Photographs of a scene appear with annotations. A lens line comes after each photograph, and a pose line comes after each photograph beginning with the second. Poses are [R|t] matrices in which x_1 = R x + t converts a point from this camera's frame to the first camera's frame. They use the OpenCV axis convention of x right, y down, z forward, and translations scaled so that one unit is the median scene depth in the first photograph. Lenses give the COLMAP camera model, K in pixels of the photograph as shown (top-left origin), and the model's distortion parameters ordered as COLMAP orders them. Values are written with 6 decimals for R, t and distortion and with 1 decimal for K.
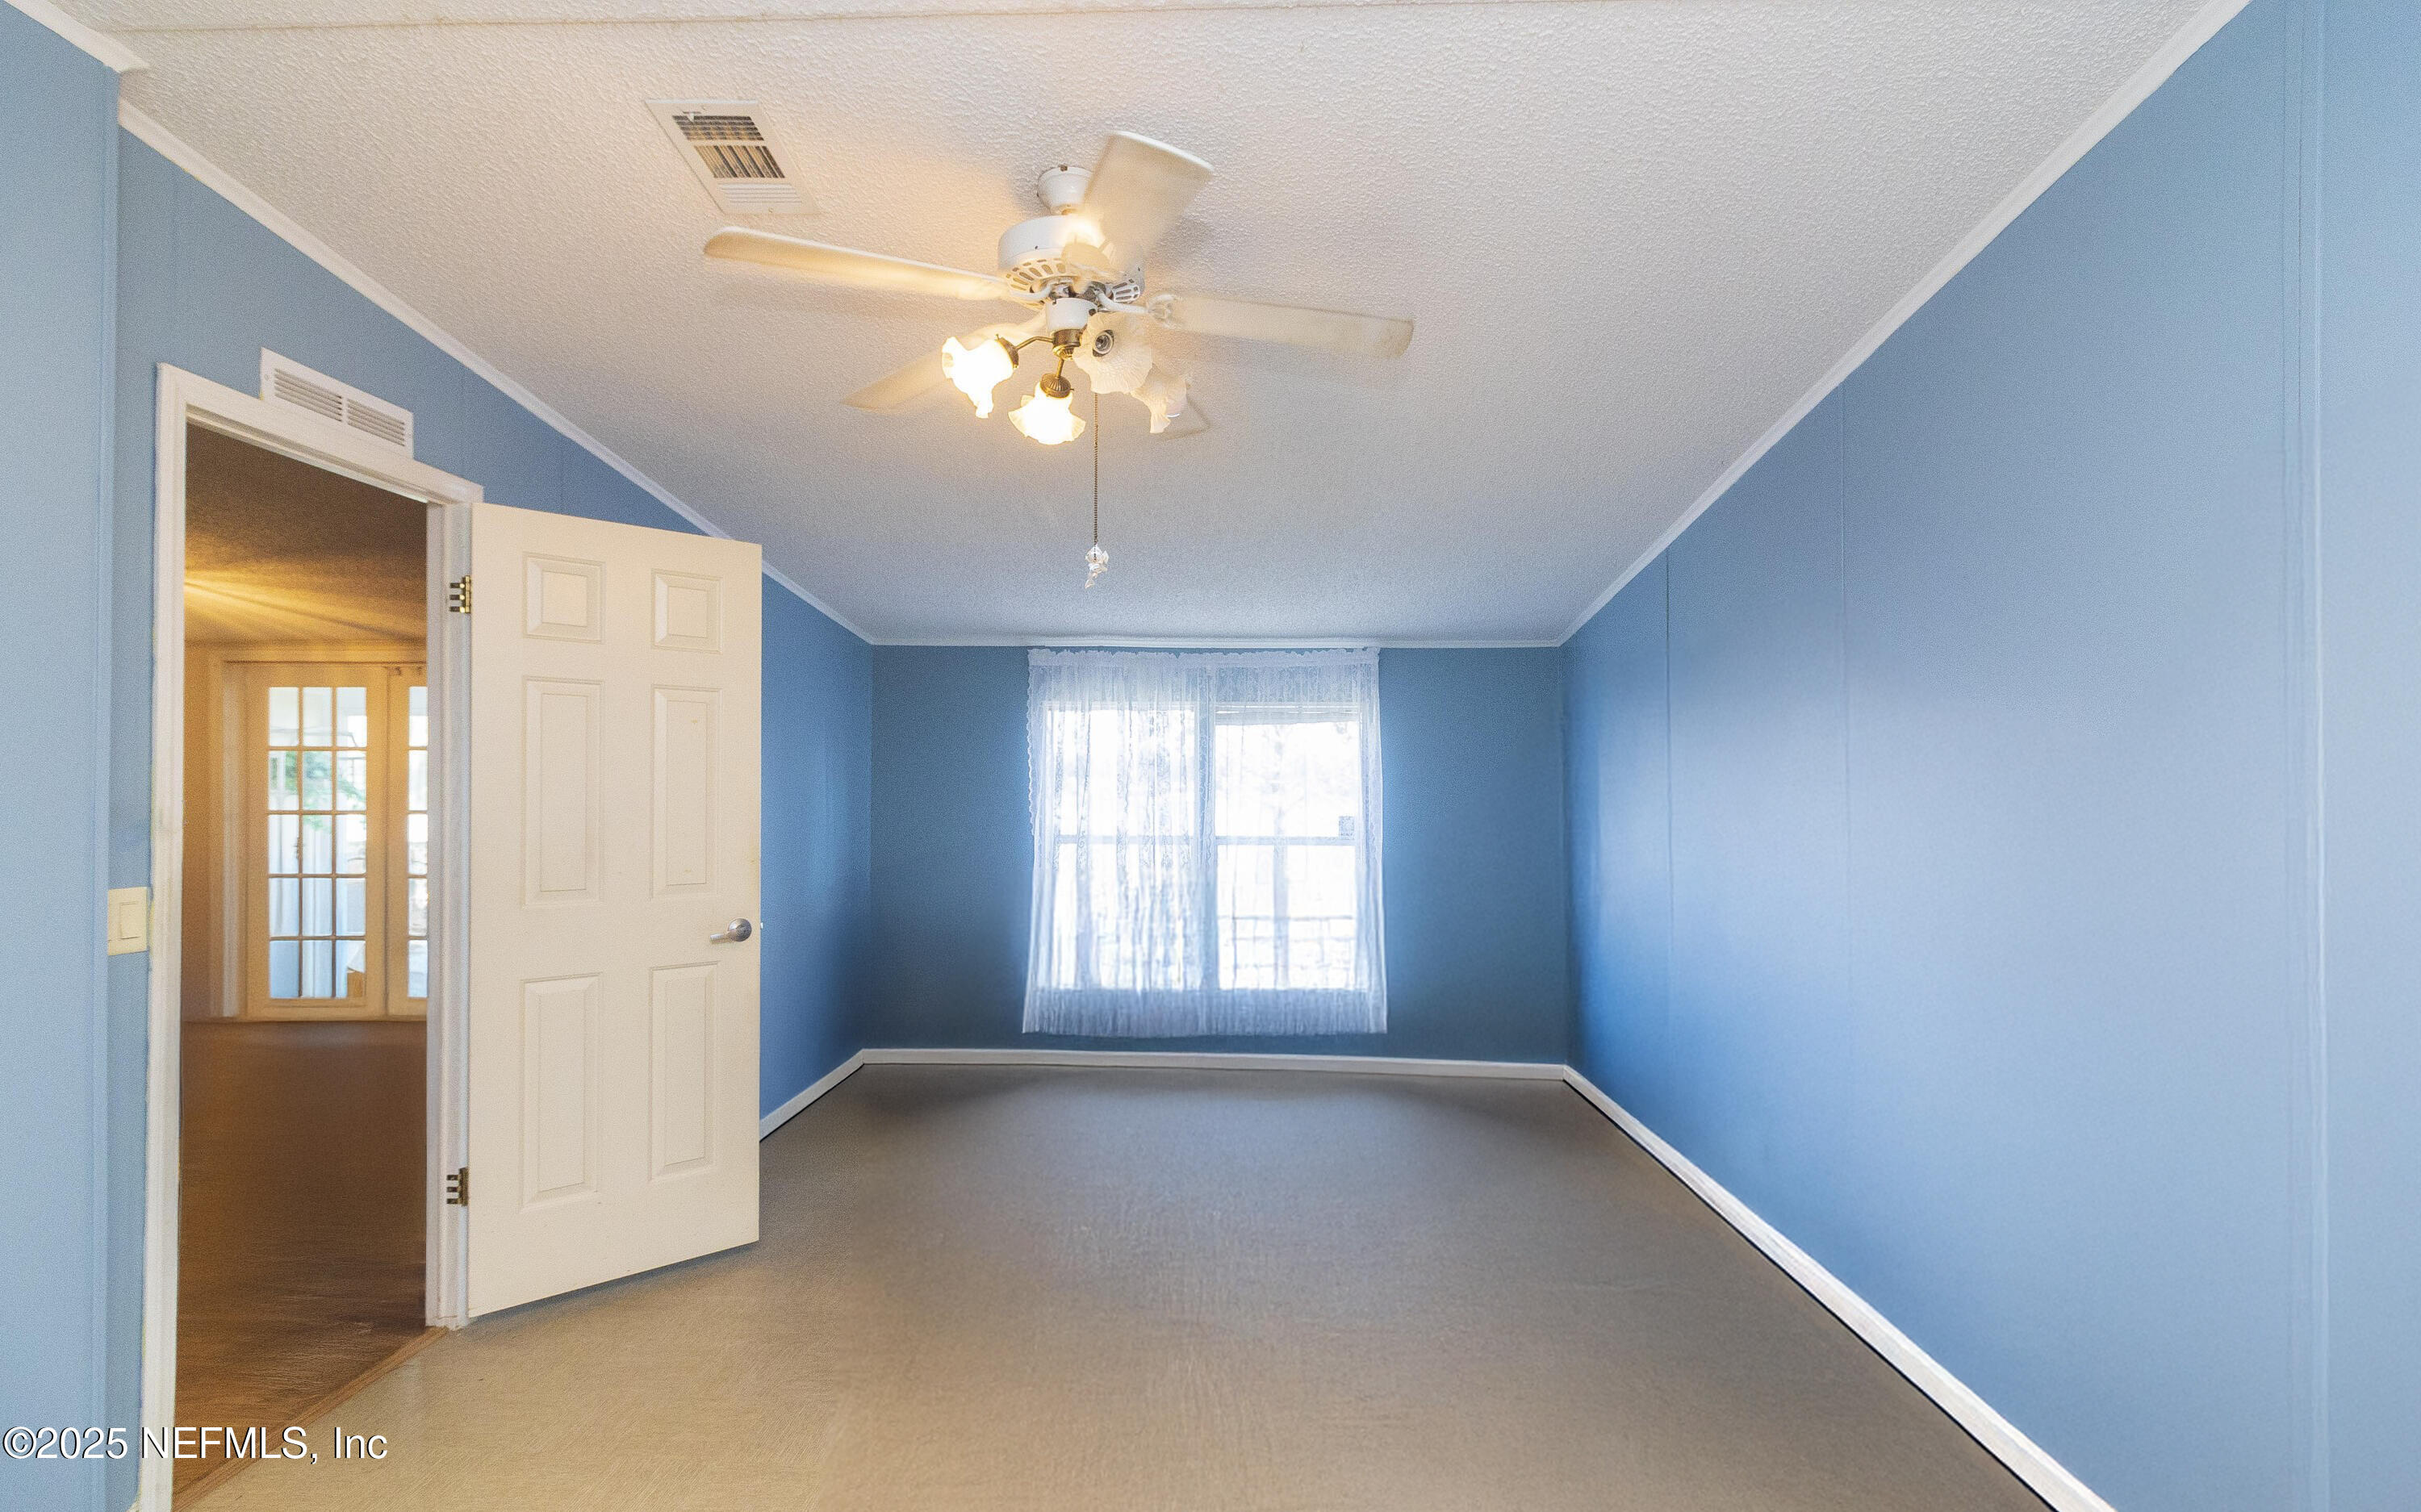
lens RADIAL K [[1157.6, 0, 1231.8], [0, 1157.6, 789.9], [0, 0, 1]] dist [0.000244, -0.000098]
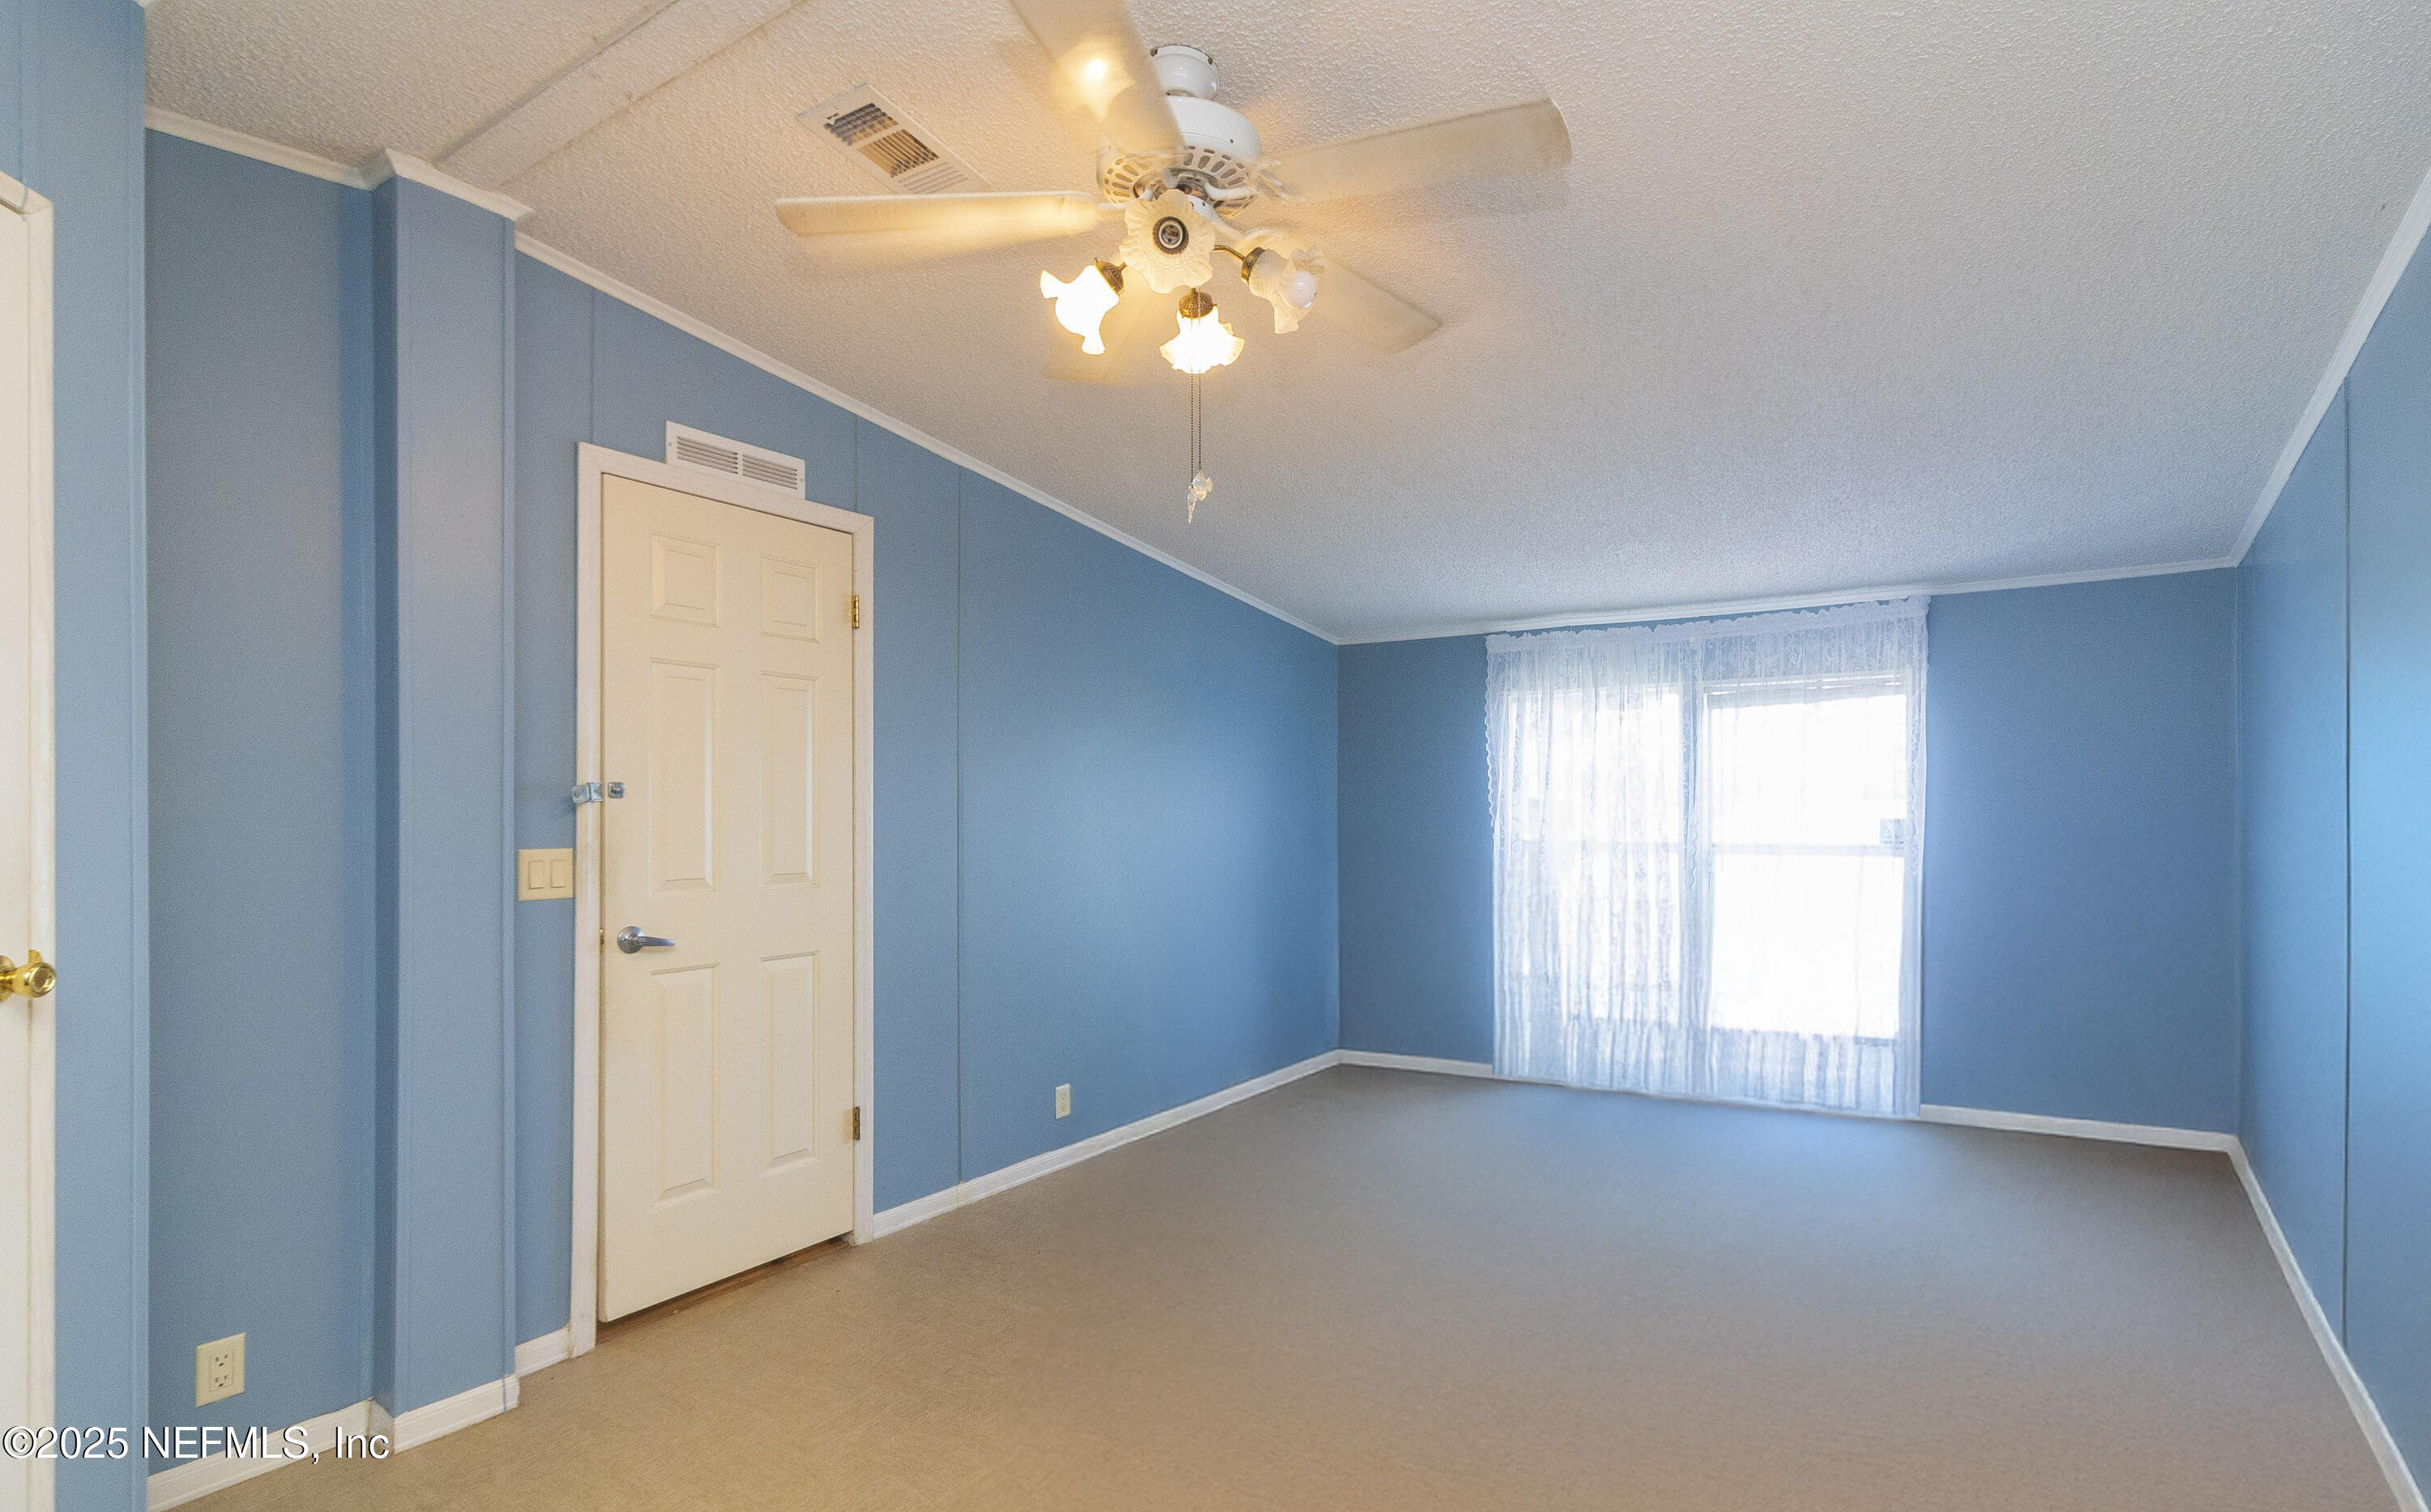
lens RADIAL K [[1197.7, 0, 1232.5], [0, 1197.7, 812.0], [0, 0, 1]] dist [-0.003603, -0.000248]
pose [[0.850624, -0.004966, -0.525751, 0.150778], [0.003868, 0.999987, -0.003186, 0.019174], [0.525760, 0.000676, 0.850633, 0.096555]]
